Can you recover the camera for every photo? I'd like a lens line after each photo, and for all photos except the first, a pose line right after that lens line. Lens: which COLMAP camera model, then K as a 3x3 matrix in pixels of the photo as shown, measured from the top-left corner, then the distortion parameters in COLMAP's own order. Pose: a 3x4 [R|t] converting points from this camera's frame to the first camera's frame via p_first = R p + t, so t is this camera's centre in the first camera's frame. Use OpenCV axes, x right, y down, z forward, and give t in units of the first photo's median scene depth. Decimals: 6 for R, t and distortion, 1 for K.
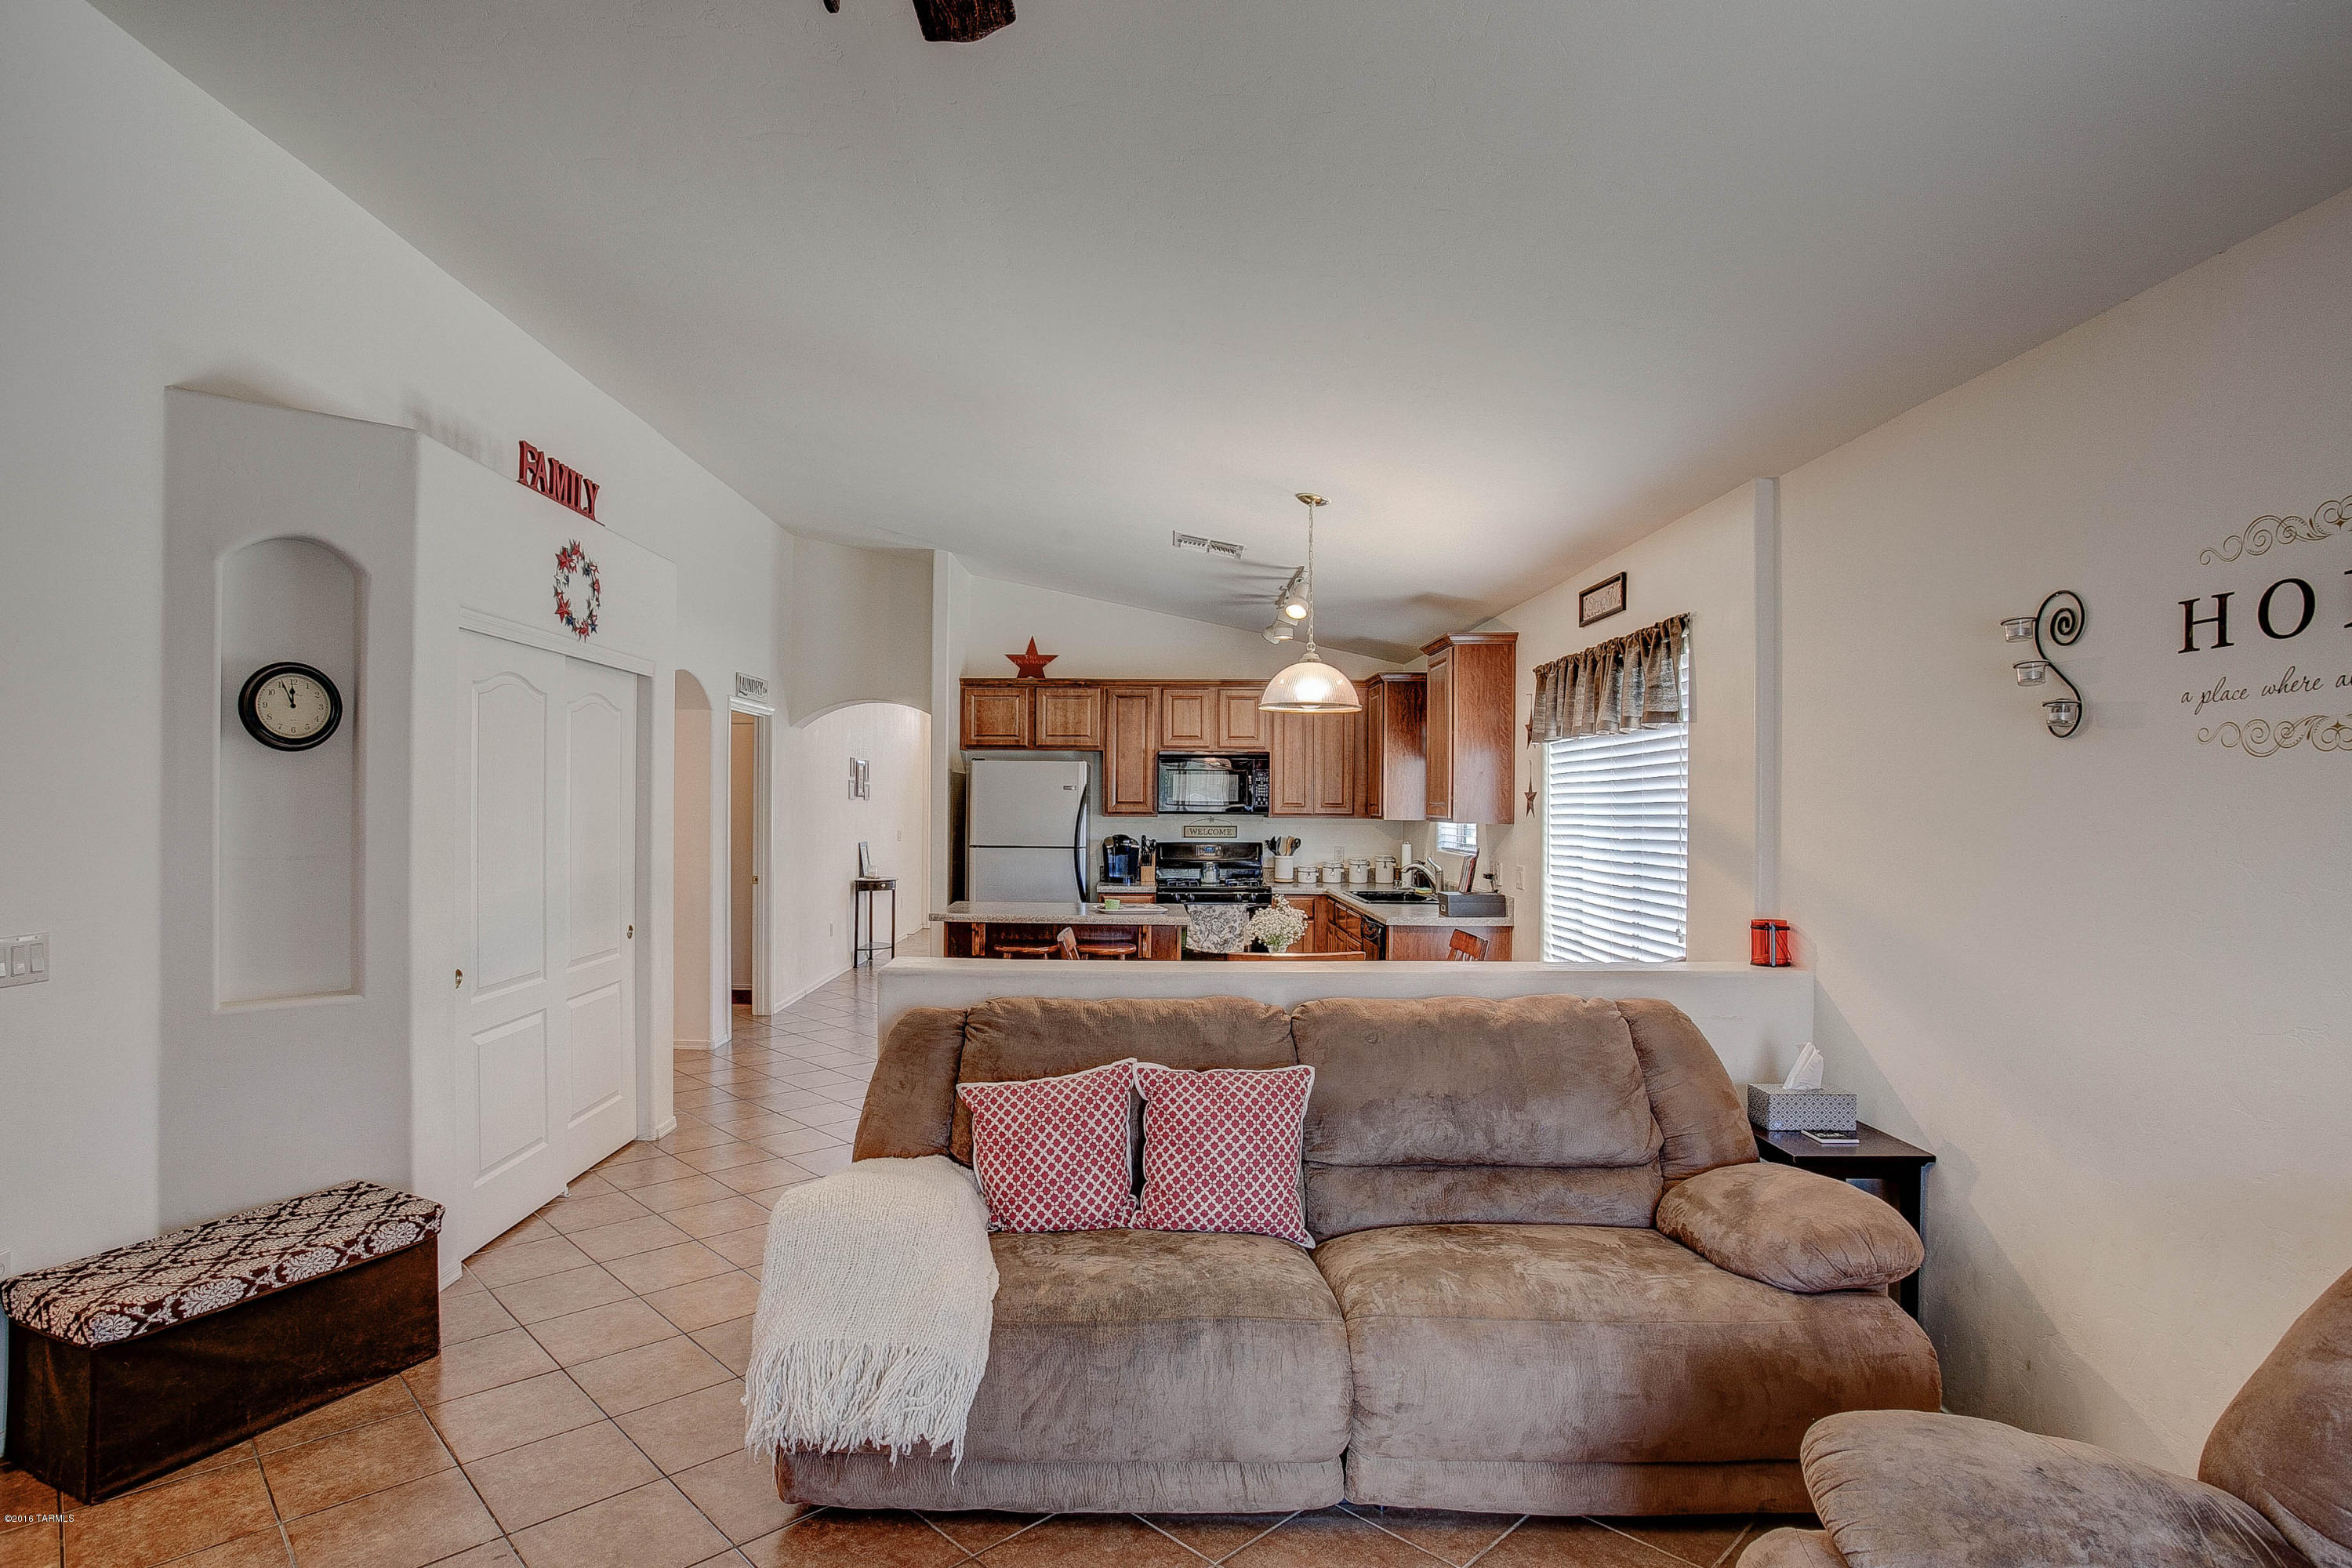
lens RADIAL K [[1209.3, 0, 1183.2], [0, 1209.3, 791.5], [0, 0, 1]] dist [-0.008770, 0.005868]
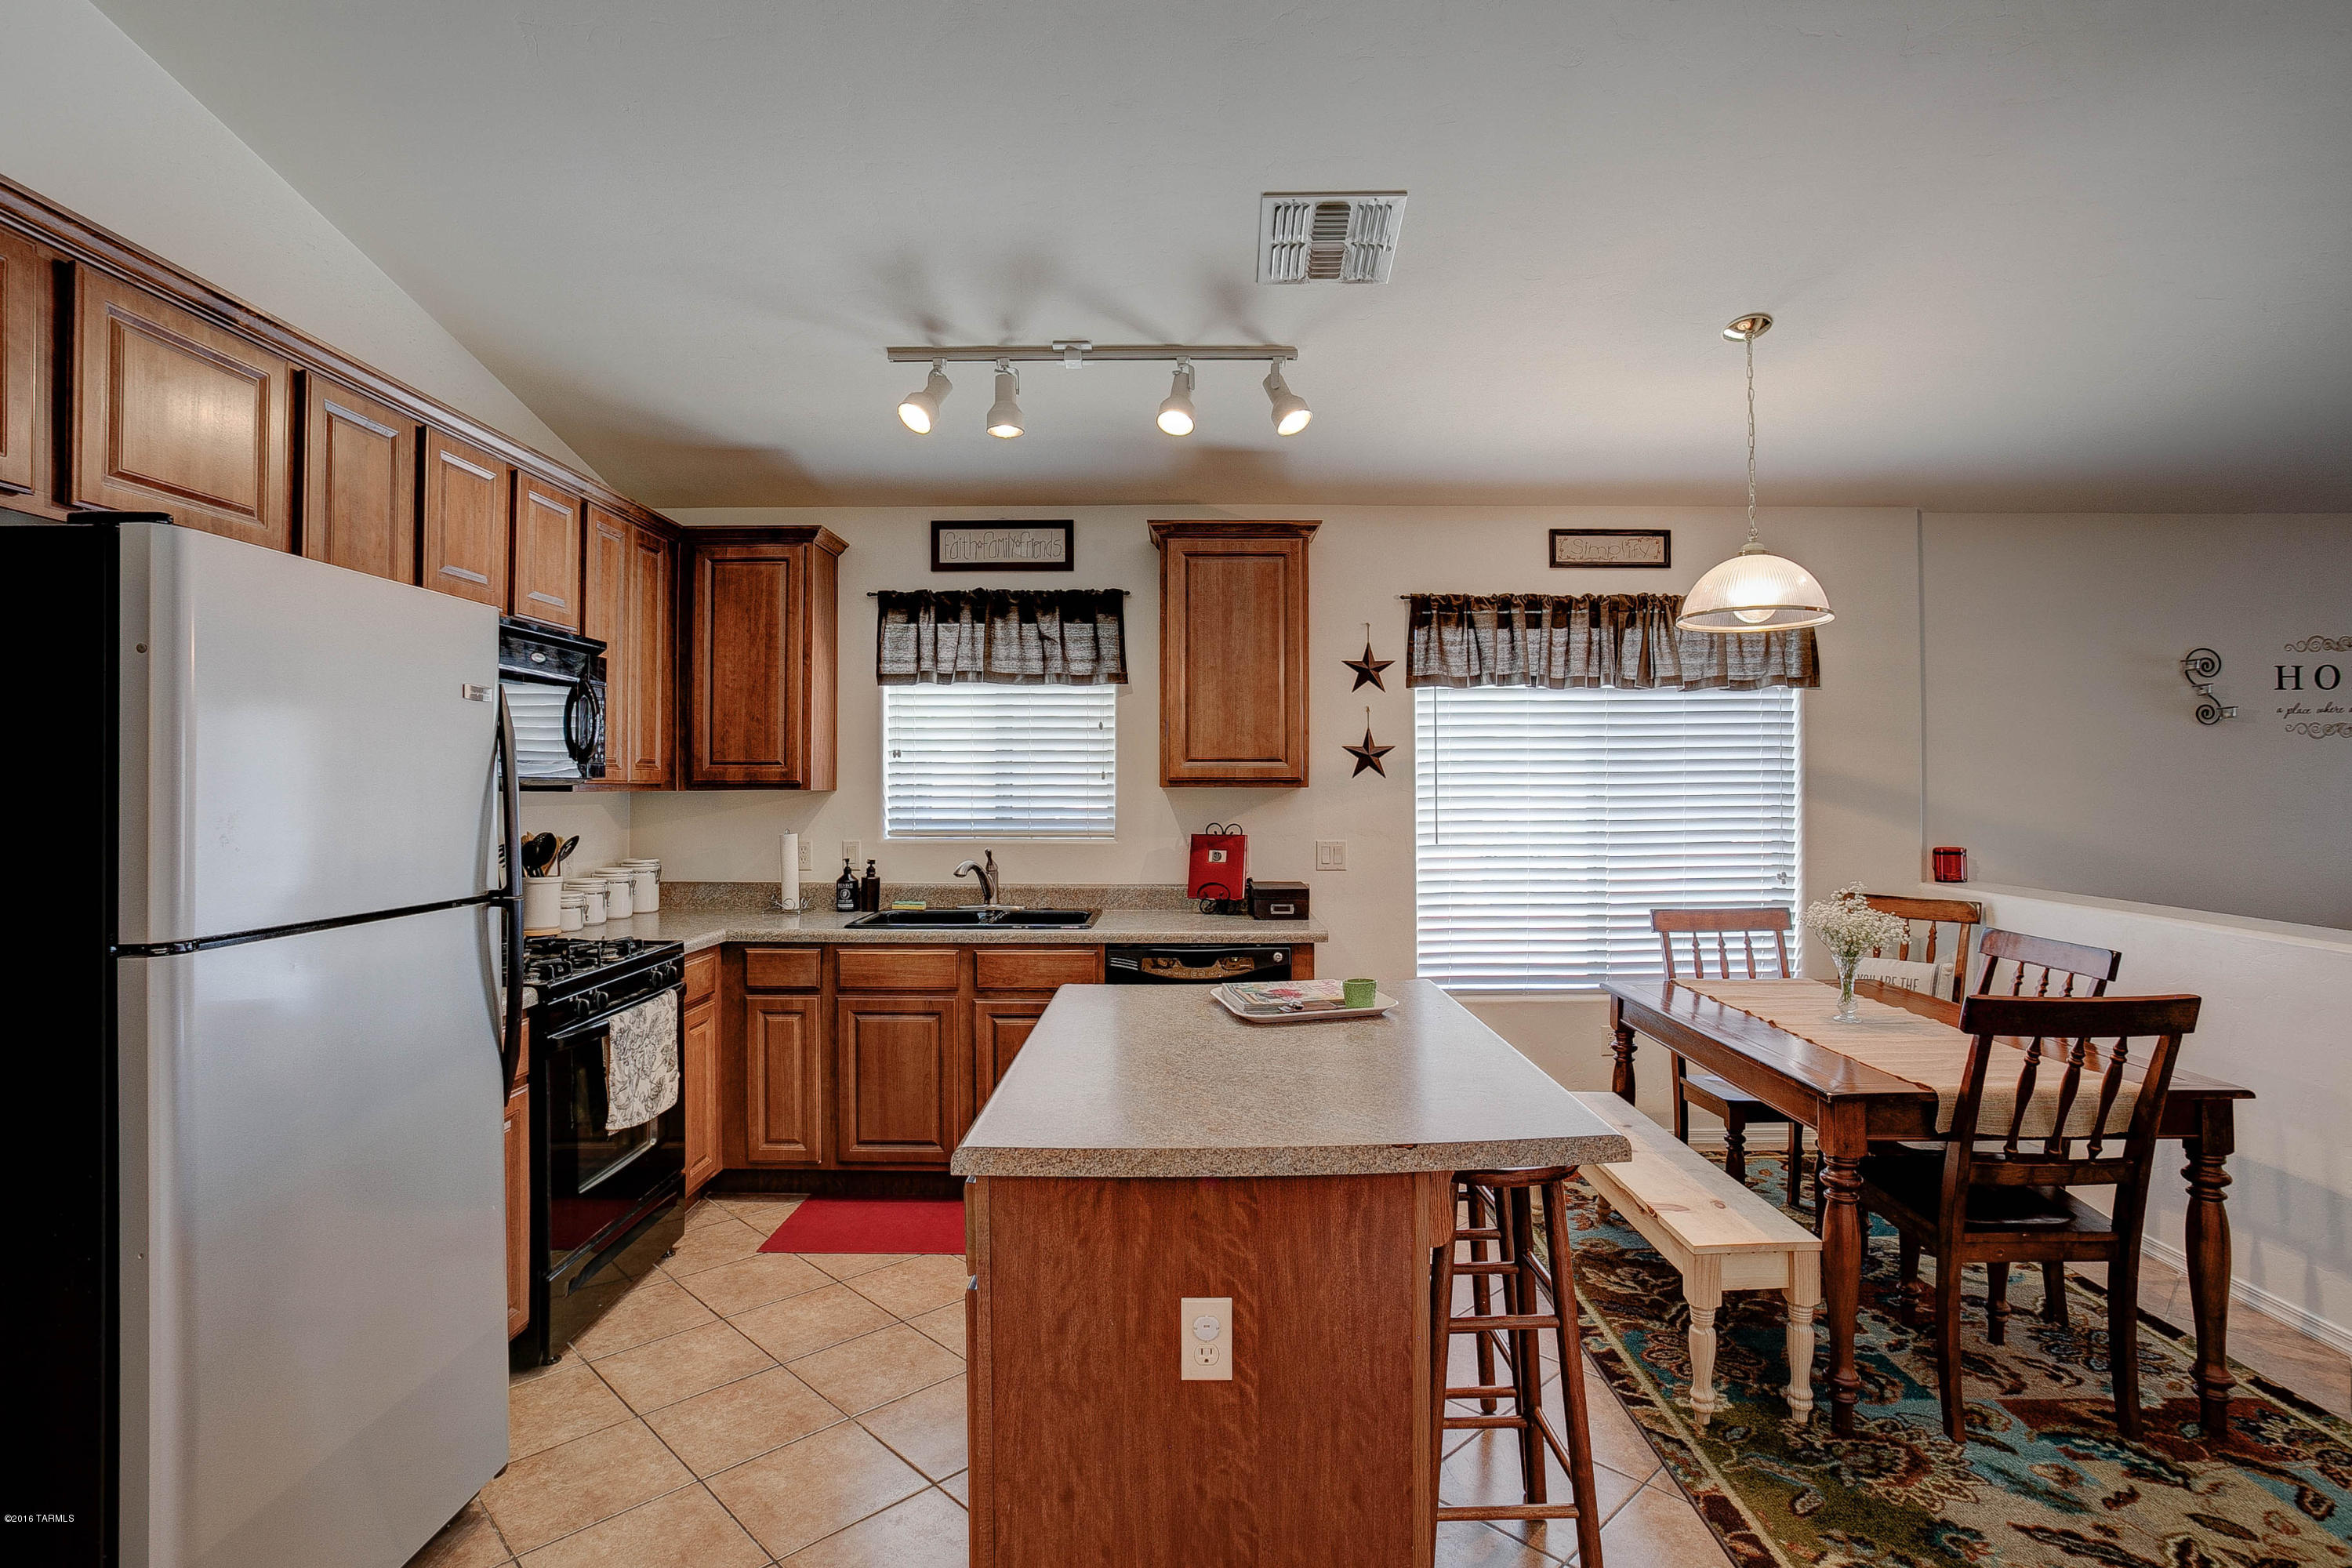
lens RADIAL K [[1209.3, 0, 1201.8], [0, 1209.3, 763.3], [0, 0, 1]] dist [-0.008770, 0.005868]
pose [[0.015296, 0.013558, 0.999791, -1.204247], [-0.007884, 0.999879, -0.013438, 0.054453], [-0.999852, -0.007677, 0.015401, 2.565396]]
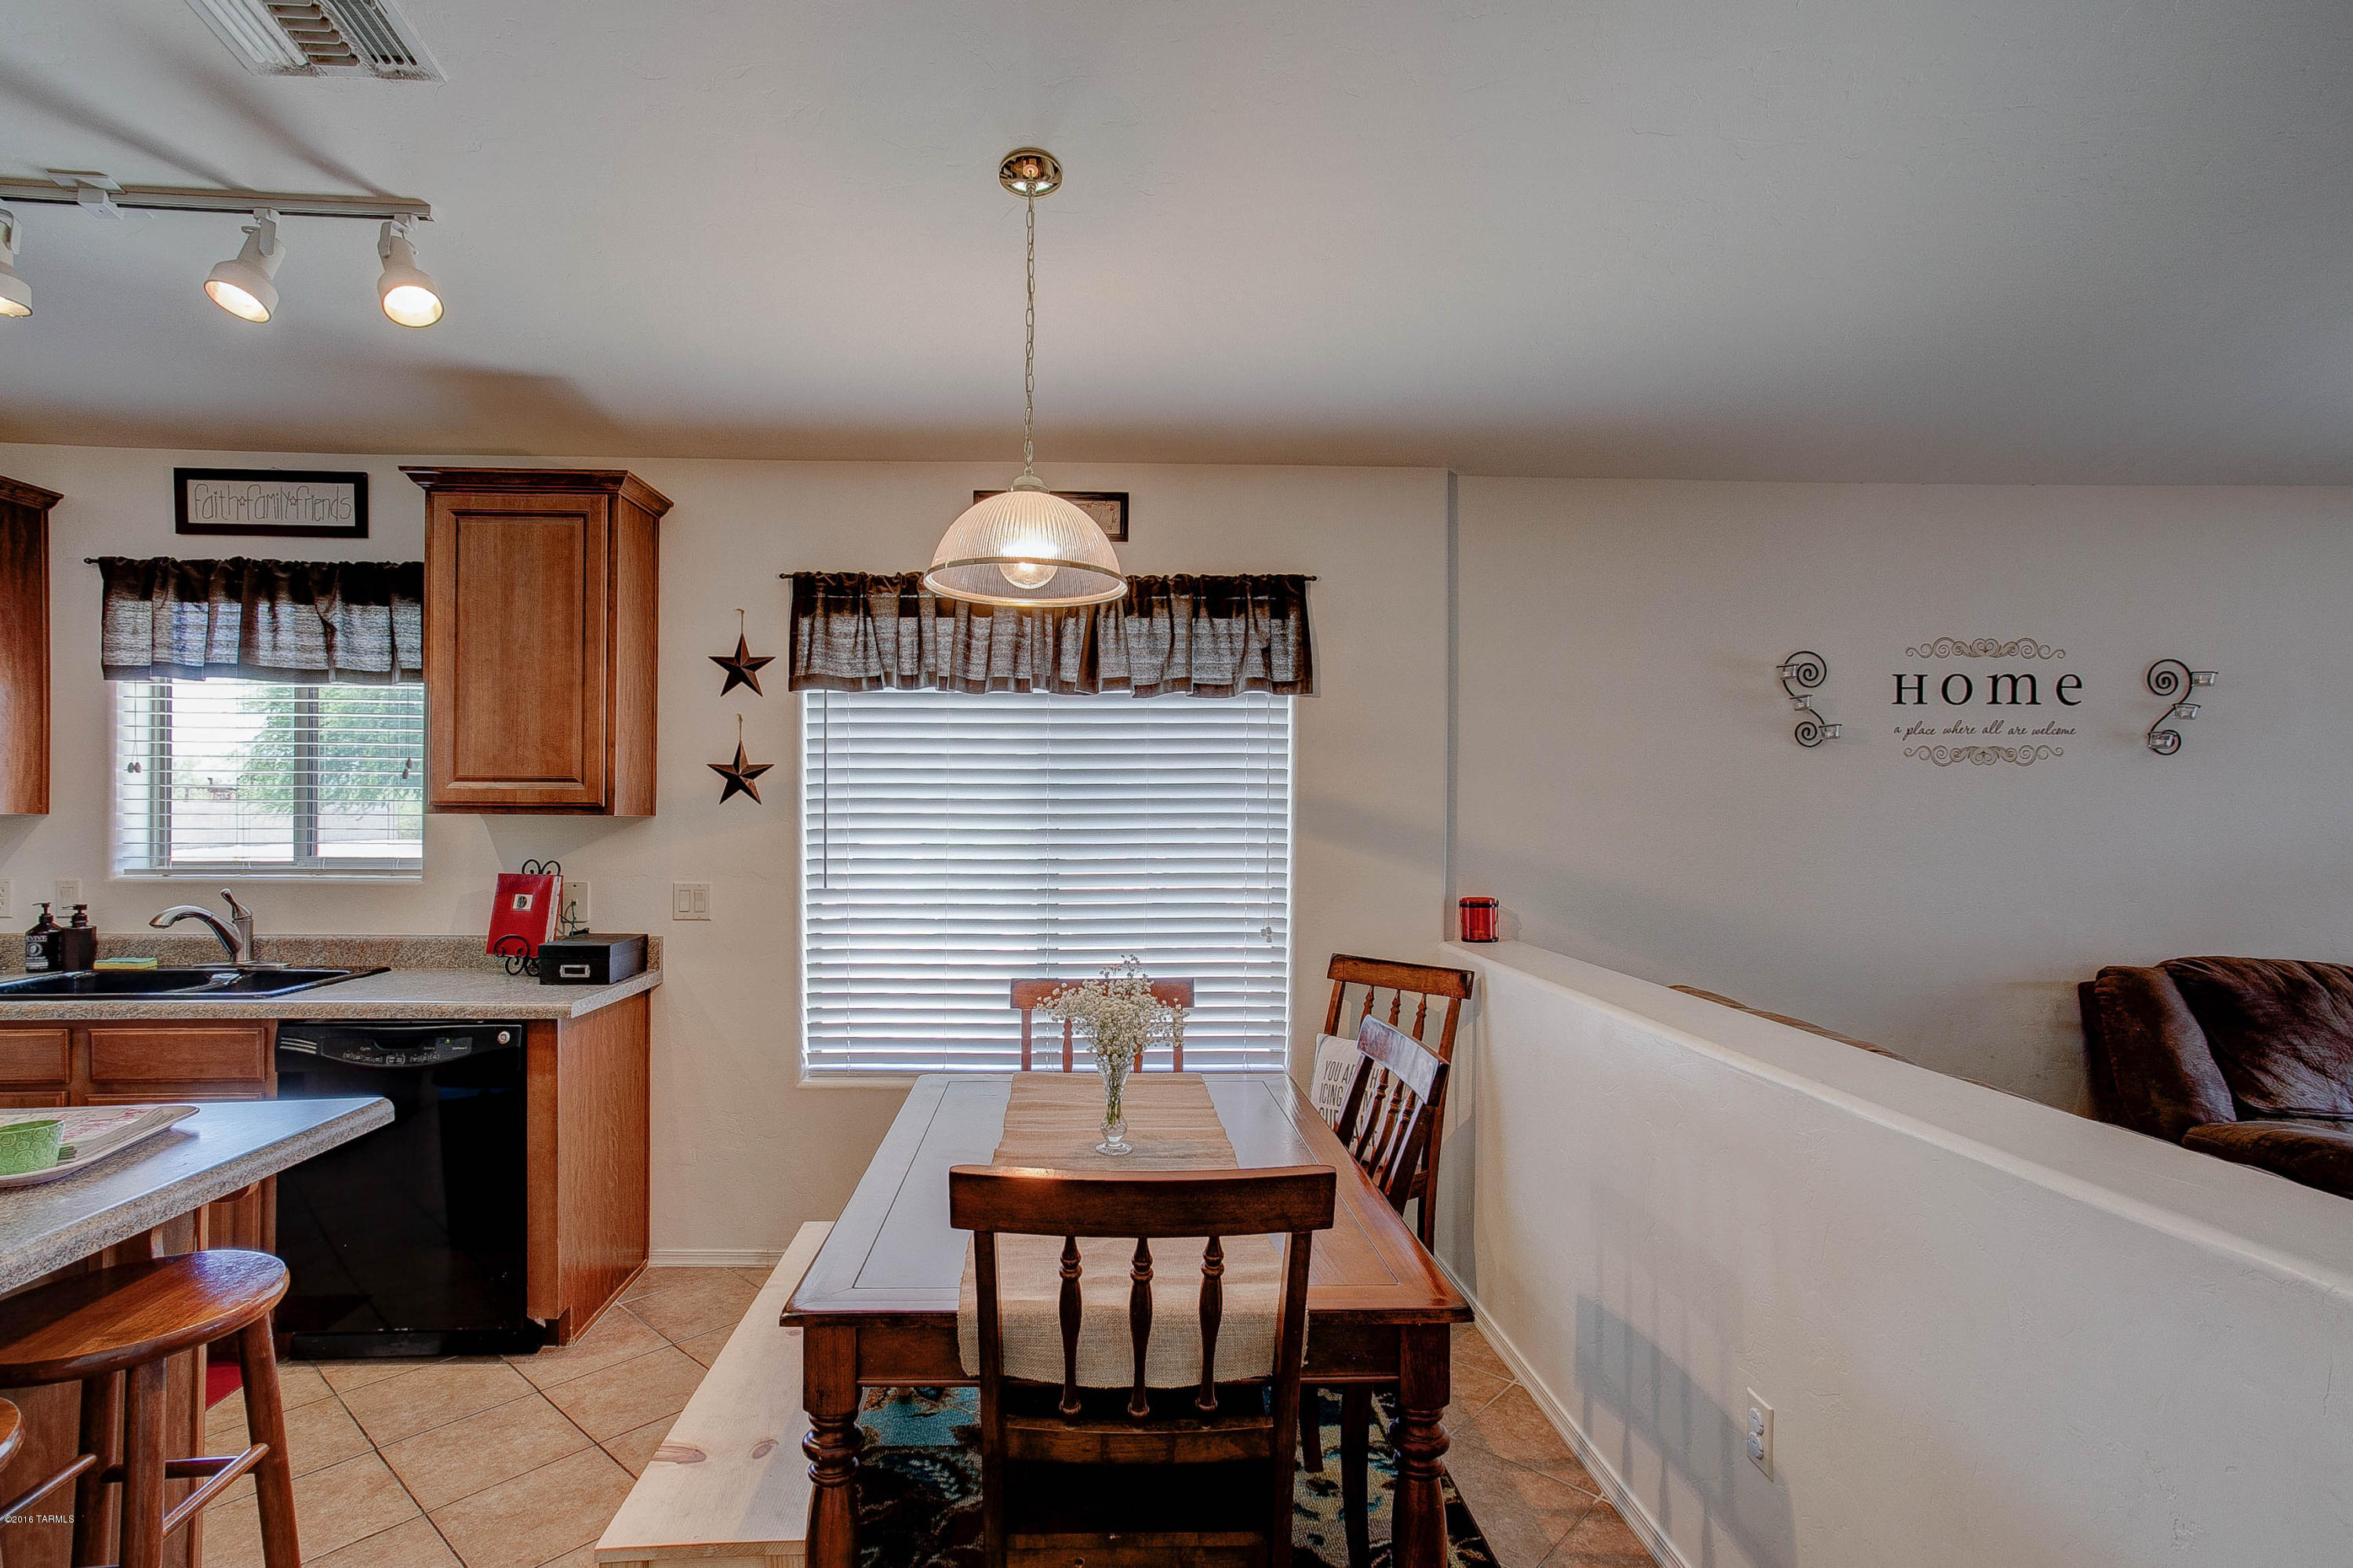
lens RADIAL K [[1209.9, 0, 1096.1], [0, 1209.9, 827.1], [0, 0, 1]] dist [-0.008770, 0.005868]
pose [[0.004212, -0.014122, 0.999891, -0.805654], [-0.016419, 0.999765, 0.014189, 0.049326], [-0.999856, -0.016477, 0.003980, 1.894074]]
